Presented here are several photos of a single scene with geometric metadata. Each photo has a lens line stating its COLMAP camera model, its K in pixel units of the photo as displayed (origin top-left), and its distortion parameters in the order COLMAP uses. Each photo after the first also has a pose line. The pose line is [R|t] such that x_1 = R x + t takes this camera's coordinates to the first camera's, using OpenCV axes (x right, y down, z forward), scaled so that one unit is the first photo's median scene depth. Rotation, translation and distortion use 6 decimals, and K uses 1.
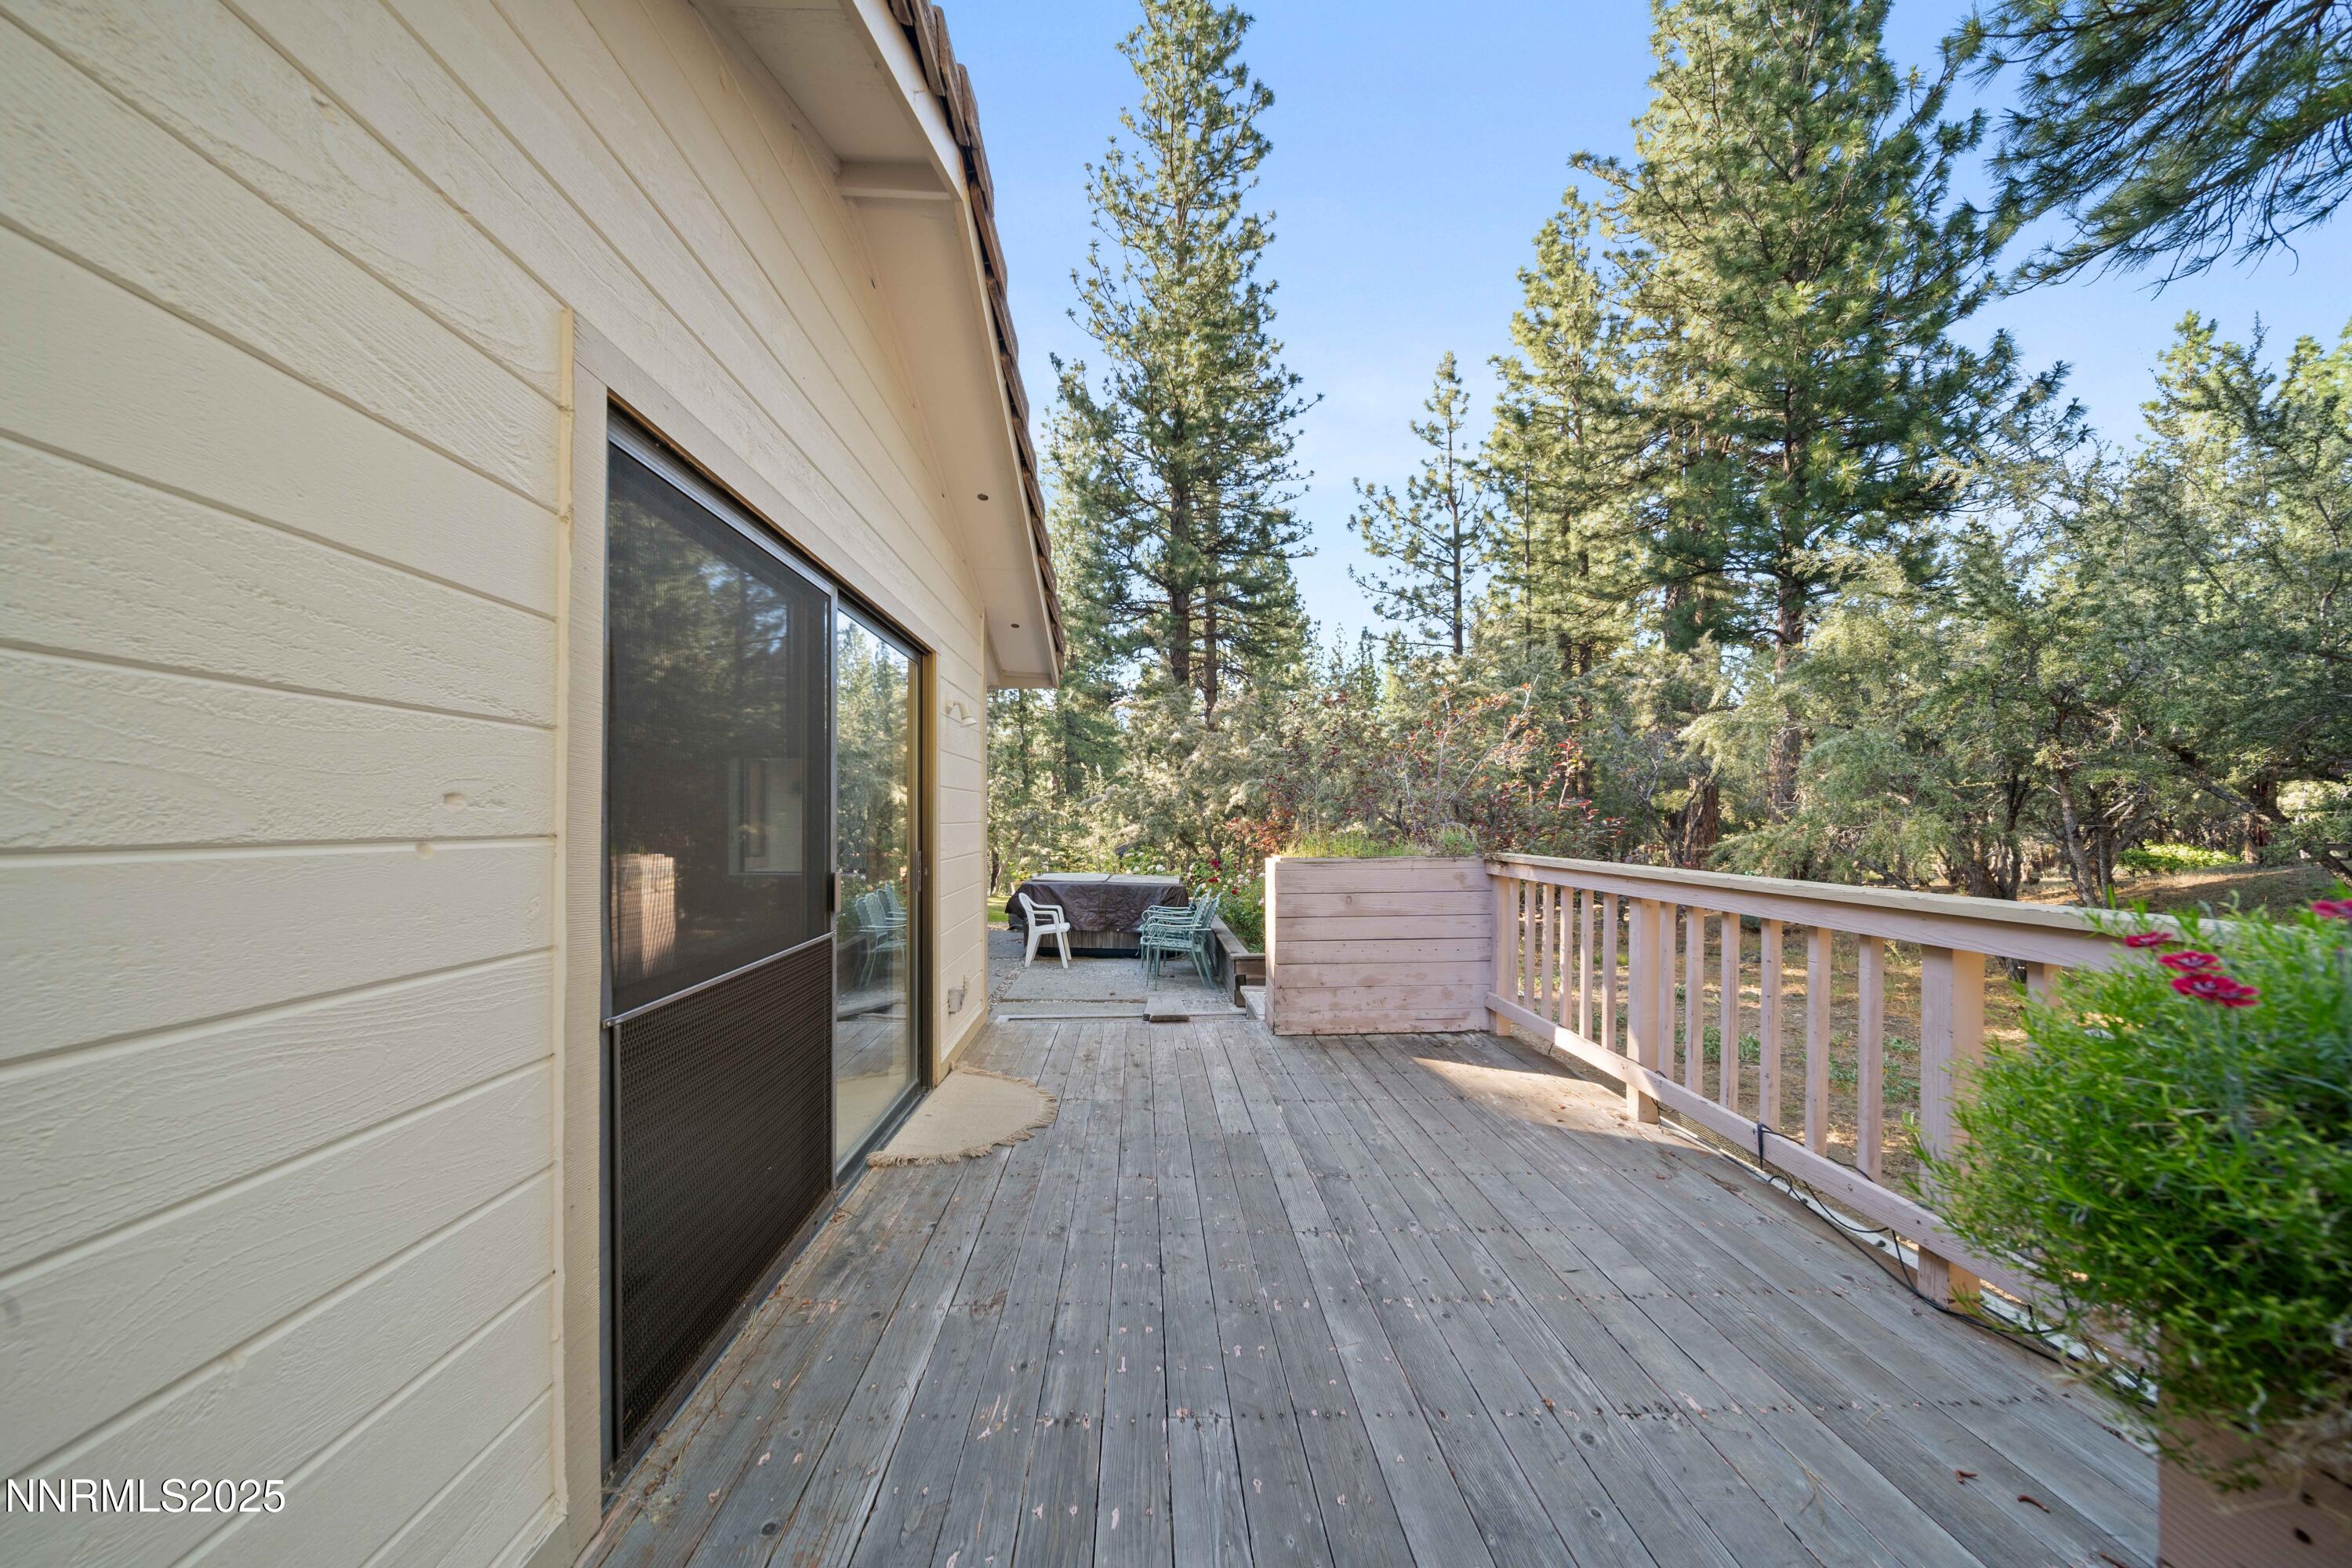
lens RADIAL K [[837.9, 0, 1165.8], [0, 837.9, 818.9], [0, 0, 1]] dist [0.001633, -0.001626]
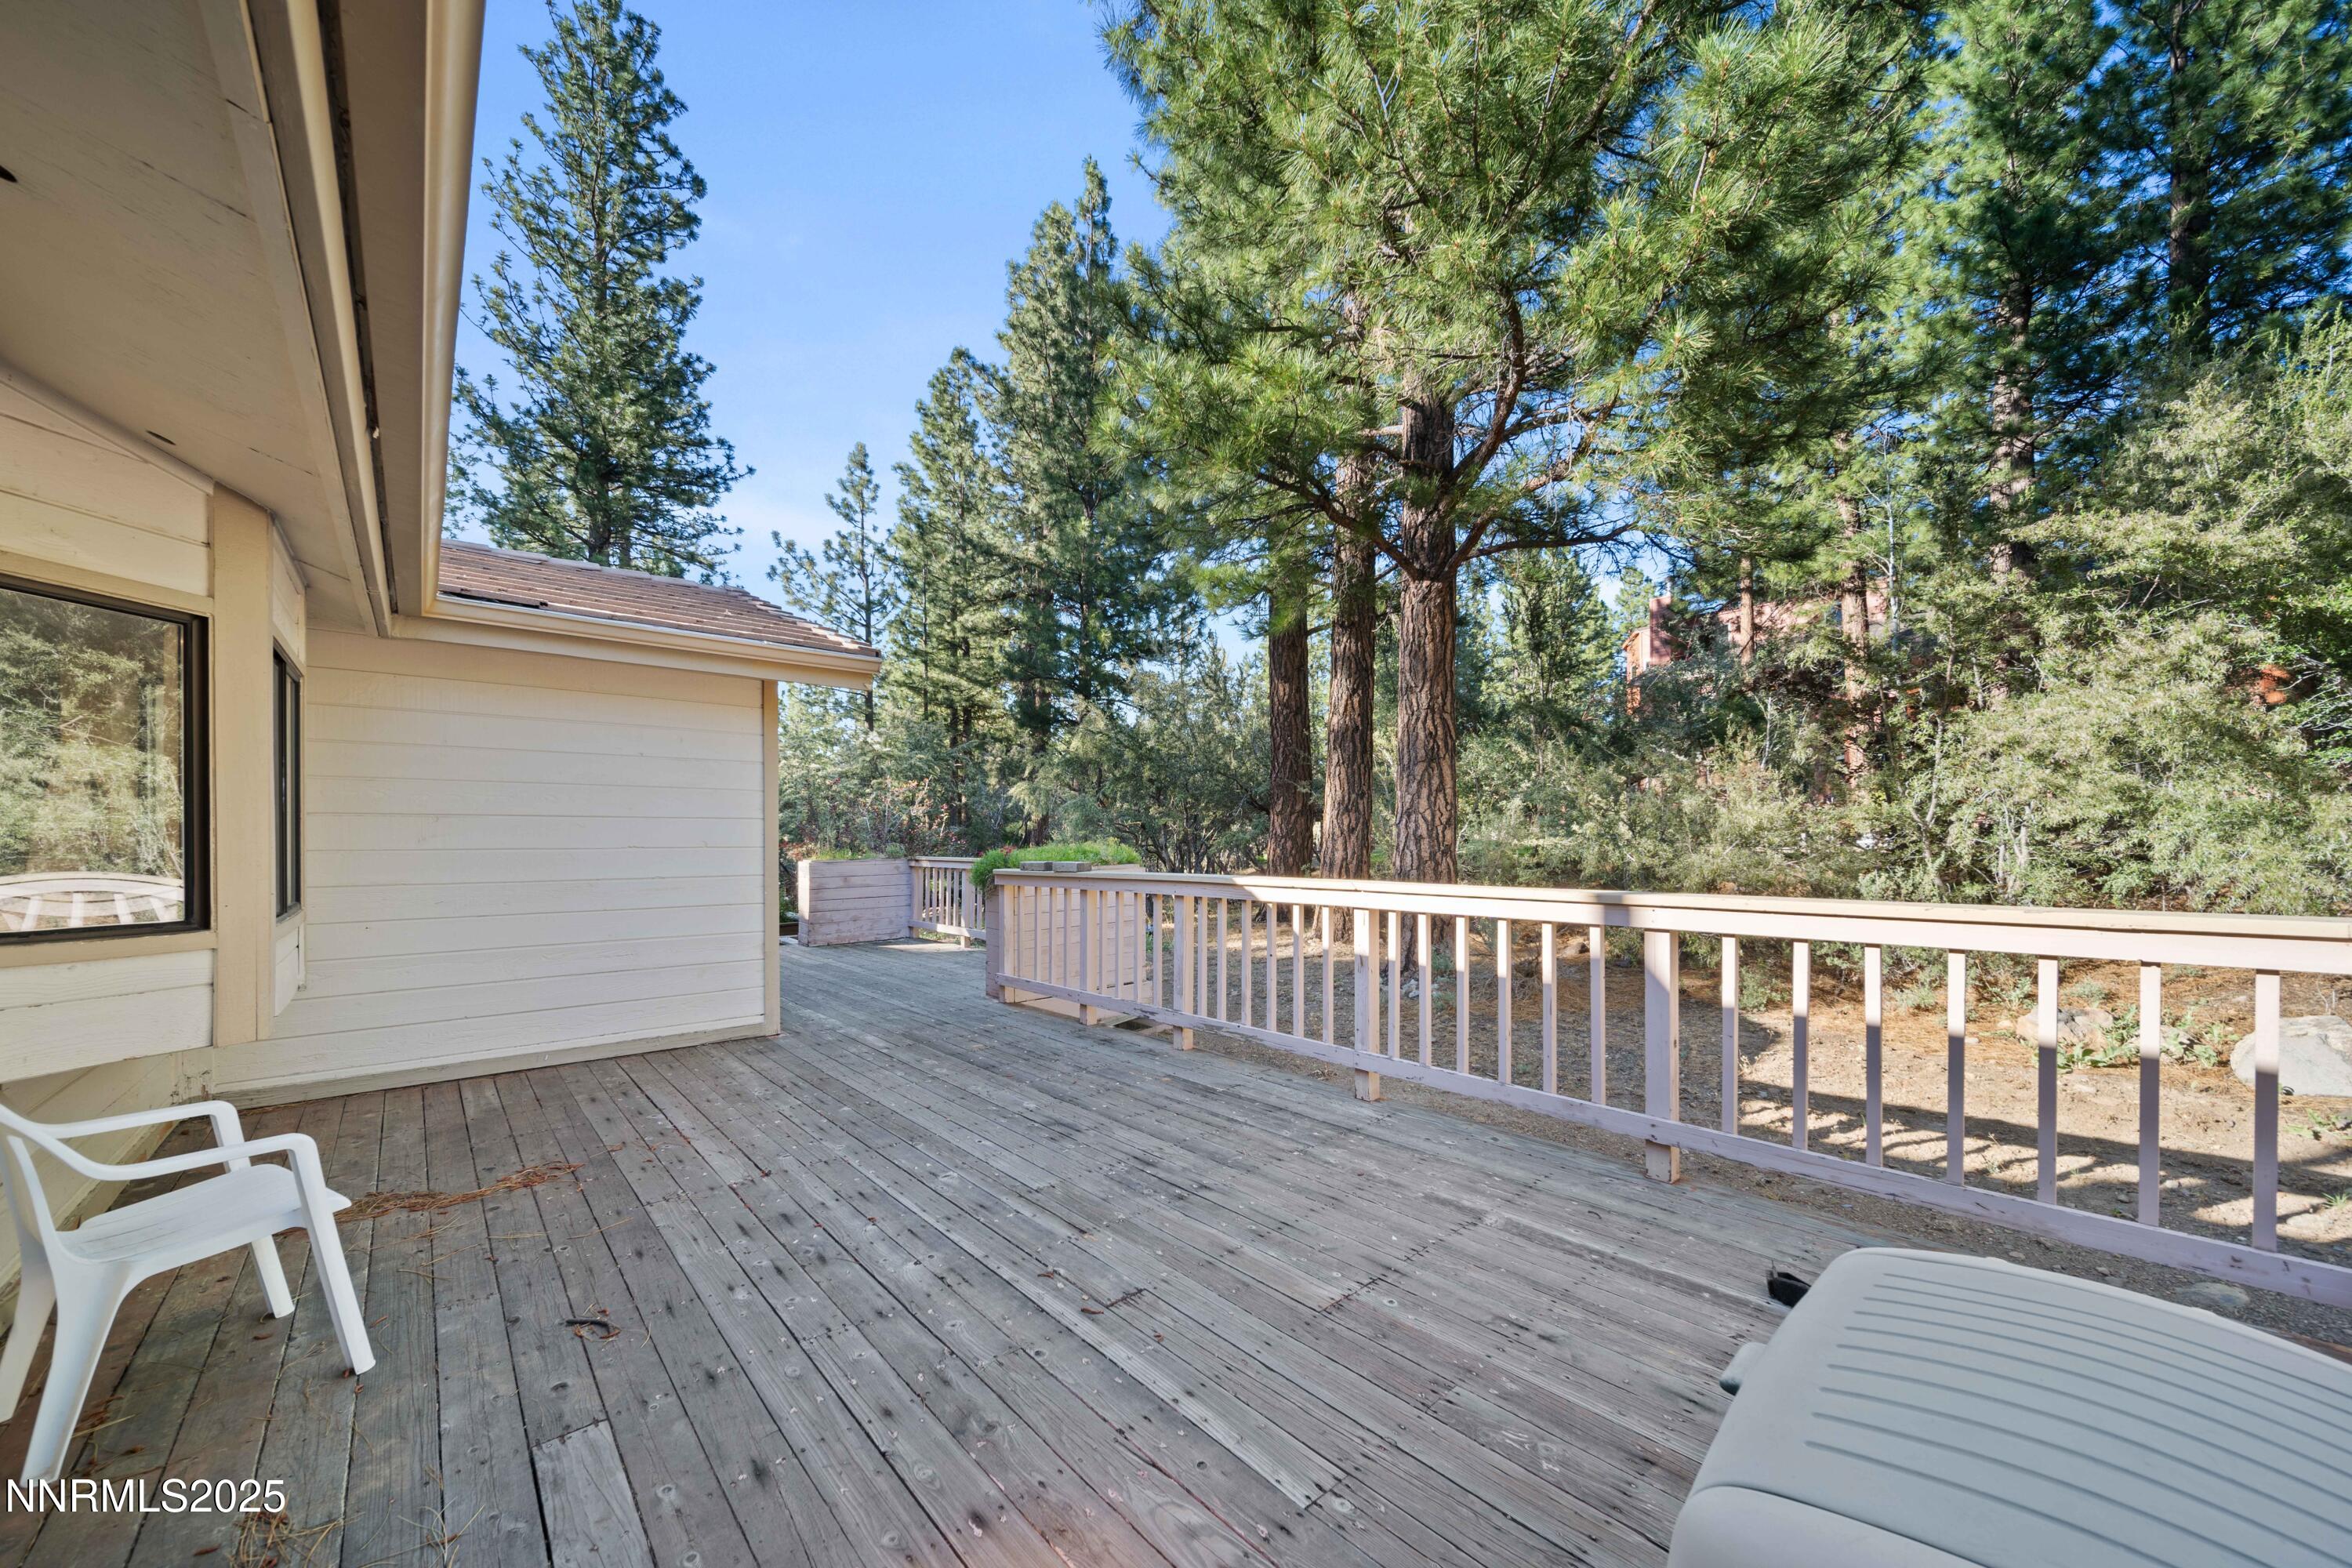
lens RADIAL K [[837.9, 0, 1165.8], [0, 837.9, 818.9], [0, 0, 1]] dist [0.001633, -0.001626]
pose [[0.772685, 0.010630, 0.634701, -0.089217], [0.007167, 0.999650, -0.025467, 0.000726], [-0.634749, 0.024227, 0.772338, -0.204529]]
